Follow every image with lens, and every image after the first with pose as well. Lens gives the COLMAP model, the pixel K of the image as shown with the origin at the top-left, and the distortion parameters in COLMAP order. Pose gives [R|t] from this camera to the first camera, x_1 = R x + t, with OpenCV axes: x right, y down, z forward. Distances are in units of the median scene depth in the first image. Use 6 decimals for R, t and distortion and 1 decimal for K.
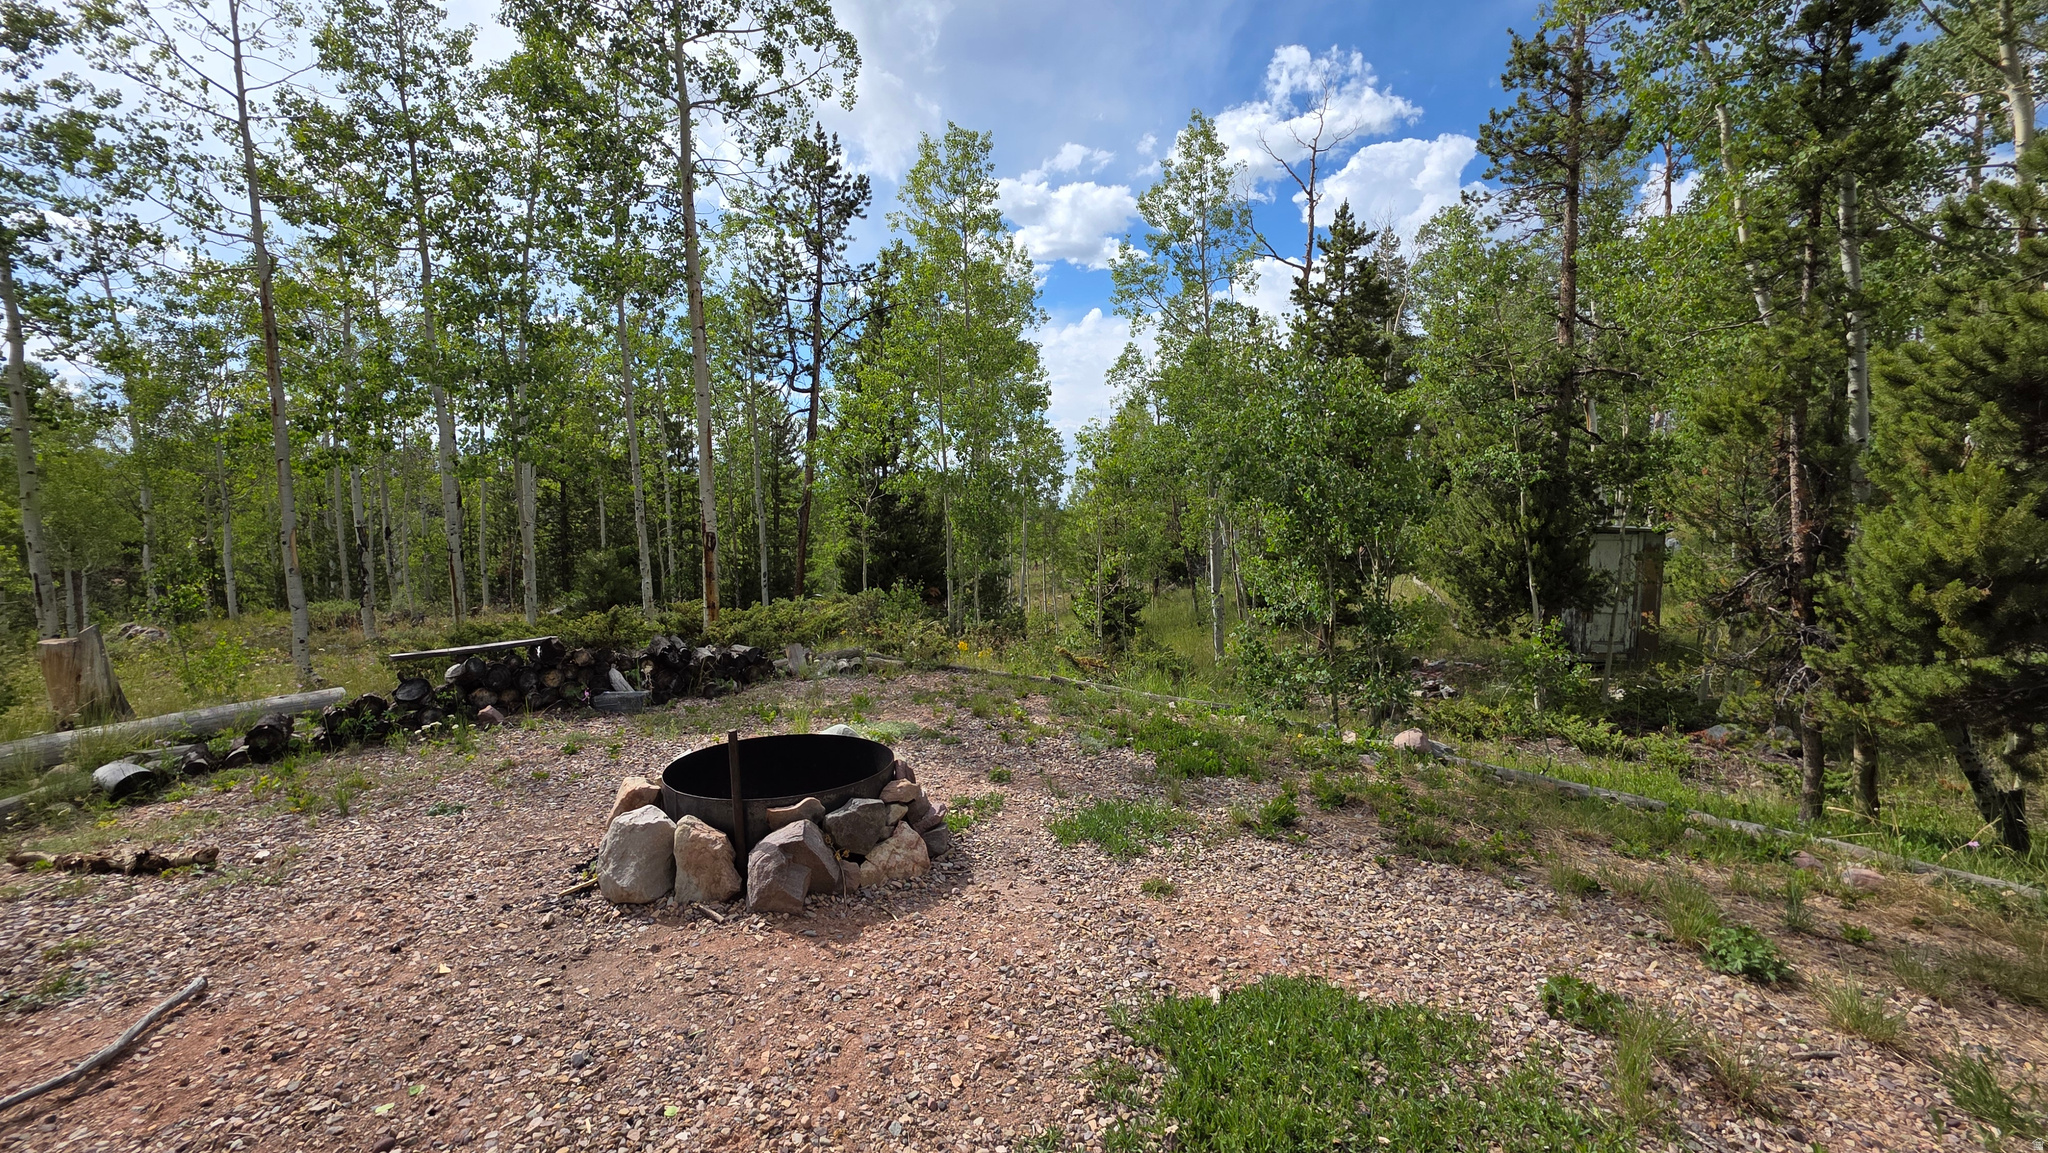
lens RADIAL K [[819.6, 0, 1034.1], [0, 819.6, 568.0], [0, 0, 1]] dist [0.000027, -0.000815]
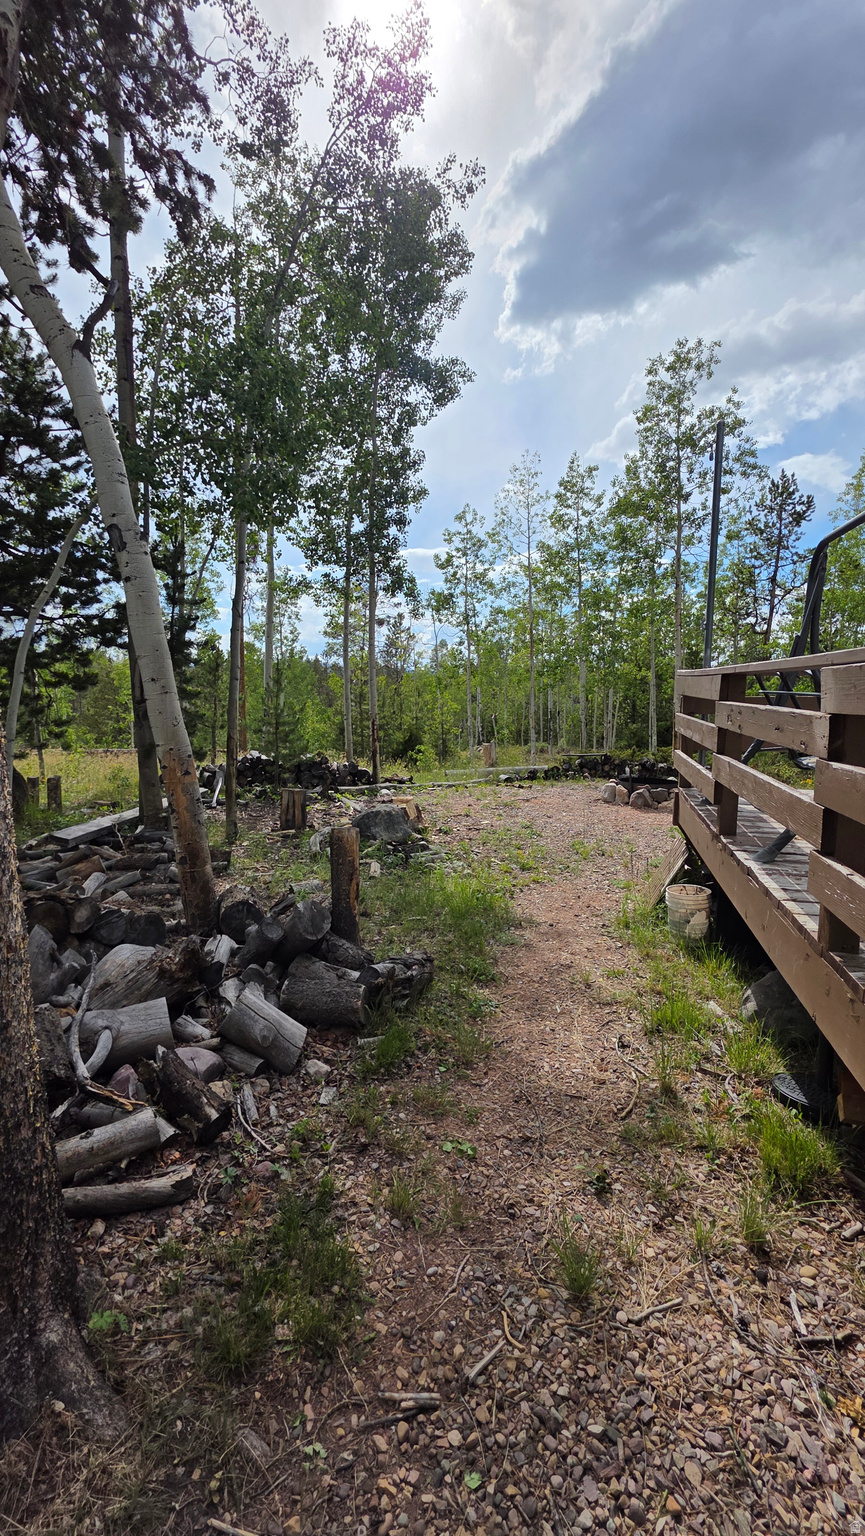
lens RADIAL K [[627.6, 0, 451.2], [0, 627.6, 770.7], [0, 0, 1]] dist [0.000346, -0.000139]
pose [[0.676662, 0.085275, -0.731339, 0.419982], [-0.050489, 0.996307, 0.069457, 0.014021], [0.734561, -0.010074, 0.678468, -0.572491]]
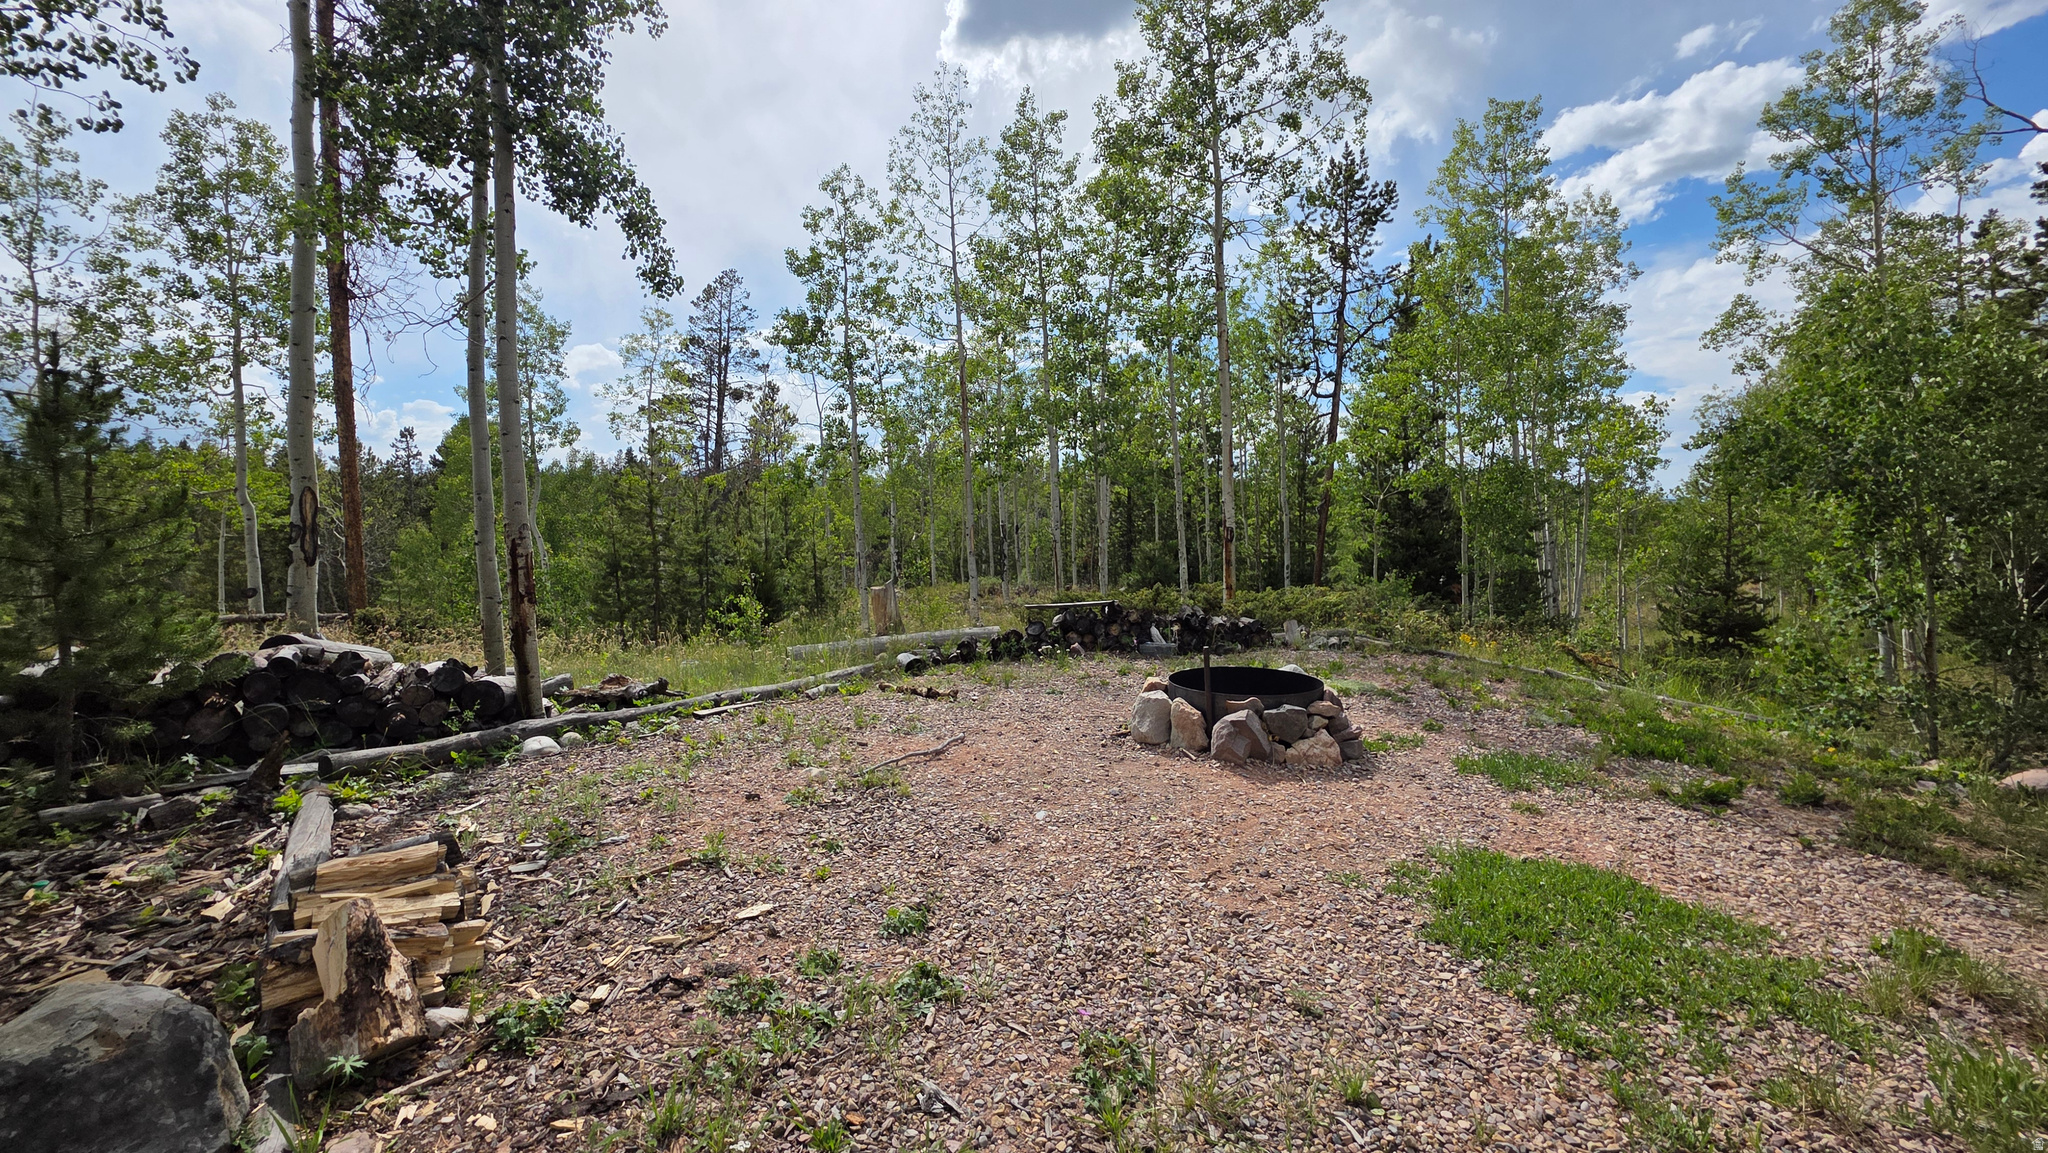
lens RADIAL K [[819.6, 0, 1034.1], [0, 819.6, 568.0], [0, 0, 1]] dist [0.000027, -0.000815]
pose [[0.802795, 0.025852, -0.595694, 0.093933], [-0.024223, 0.999649, 0.010738, 0.010830], [0.595763, 0.005810, 0.803140, -0.146174]]
